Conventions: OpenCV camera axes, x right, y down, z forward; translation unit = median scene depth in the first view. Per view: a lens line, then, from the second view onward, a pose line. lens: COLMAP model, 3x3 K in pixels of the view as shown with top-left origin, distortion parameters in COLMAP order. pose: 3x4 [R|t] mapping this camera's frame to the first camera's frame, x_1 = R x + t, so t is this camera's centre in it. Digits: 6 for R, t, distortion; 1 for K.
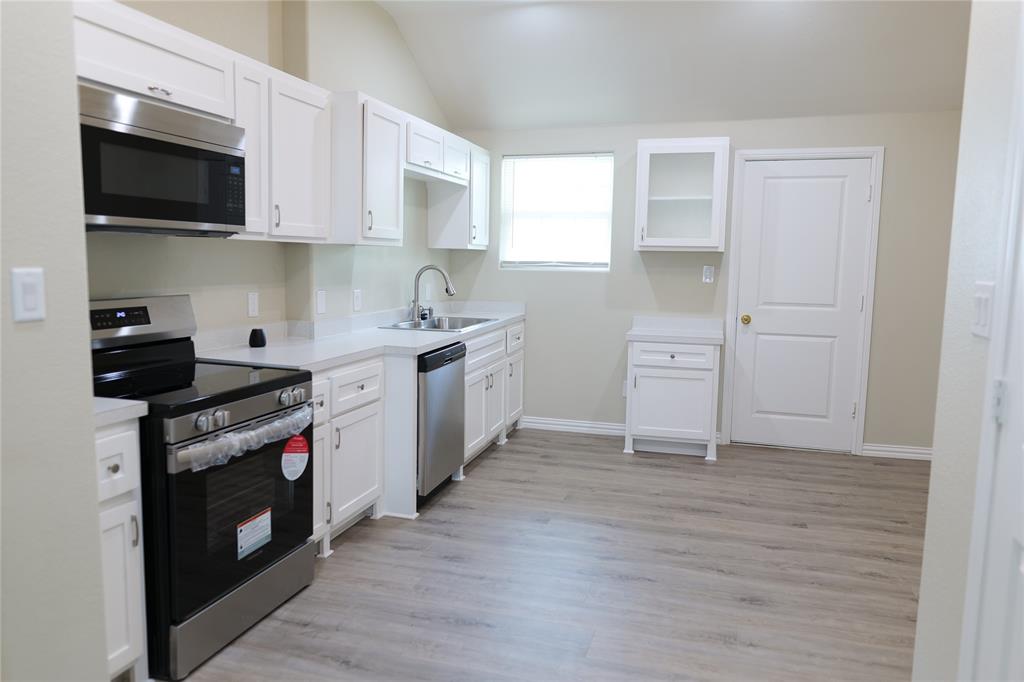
lens RADIAL K [[709.0, 0, 516.0], [0, 709.0, 343.0], [0, 0, 1]] dist [-0.004531, 0.003648]
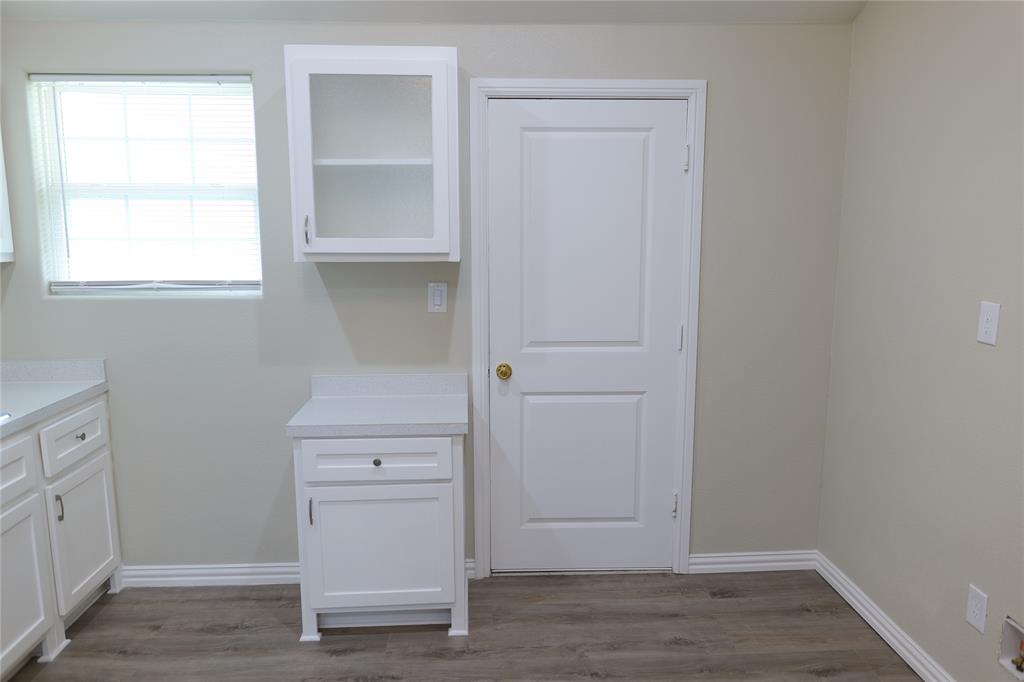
lens RADIAL K [[714.2, 0, 512.0], [0, 714.2, 341.0], [0, 0, 1]] dist [-0.002349, -0.000219]
pose [[0.944735, -0.065786, 0.321166, 0.151914], [0.054455, 0.997540, 0.044146, -0.091058], [-0.323280, -0.024217, 0.945994, 0.467650]]
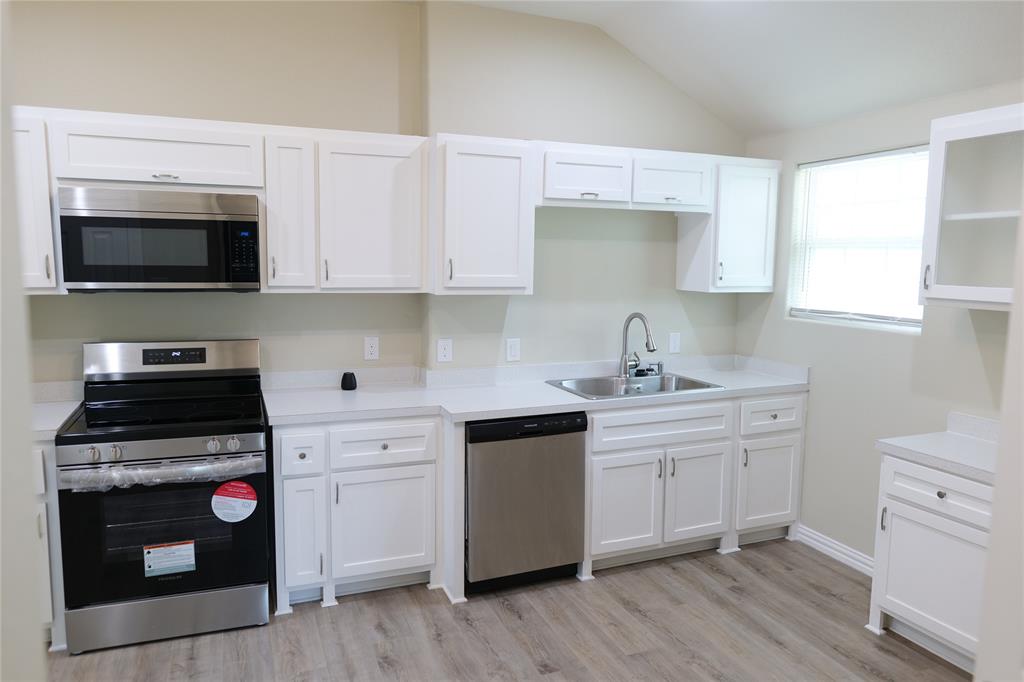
lens RADIAL K [[709.0, 0, 516.0], [0, 709.0, 343.0], [0, 0, 1]] dist [-0.004531, 0.003648]
pose [[0.623968, 0.084317, -0.776888, 0.443626], [-0.097341, 0.994805, 0.029787, -0.086677], [0.775364, 0.057036, 0.628934, 0.375874]]
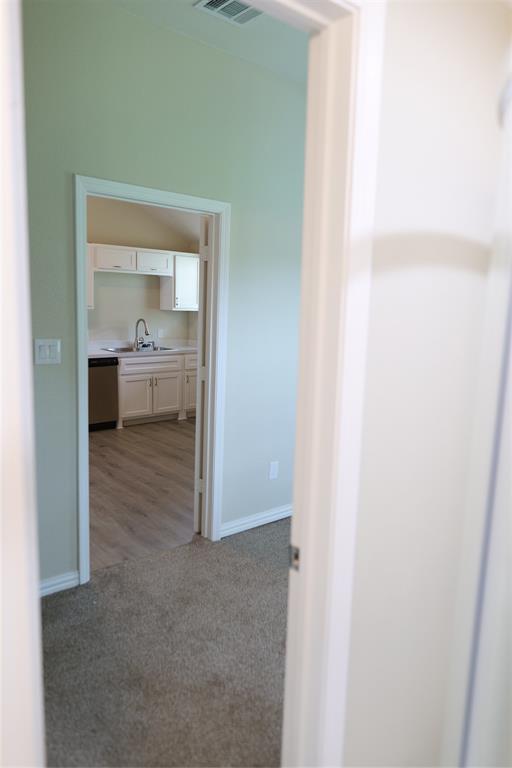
lens RADIAL K [[531.7, 0, 256.0], [0, 531.7, 384.0], [0, 0, 1]] dist [-0.004531, 0.003648]
pose [[0.832696, 0.093872, -0.545715, 0.945871], [-0.085736, 0.995498, 0.040419, -0.019813], [0.547052, 0.013131, 0.836996, -0.026910]]
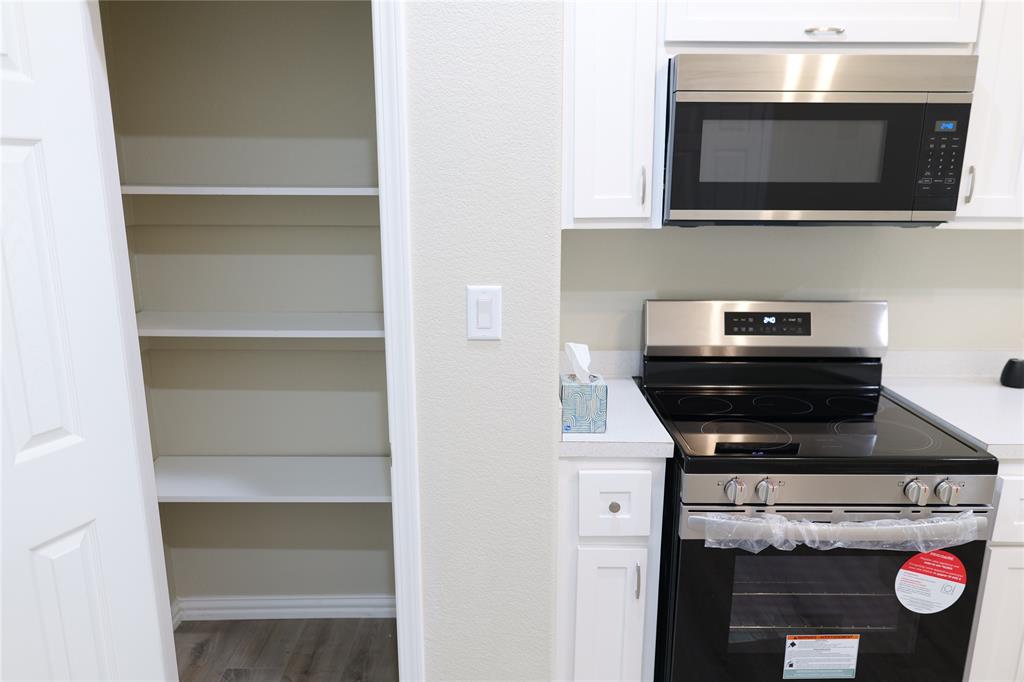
lens RADIAL K [[714.2, 0, 512.0], [0, 714.2, 341.0], [0, 0, 1]] dist [-0.002349, -0.000219]
pose [[0.300471, 0.185731, -0.935533, 0.078559], [-0.112992, 0.980881, 0.158443, -0.063941], [0.947075, 0.058101, 0.315712, 0.250446]]
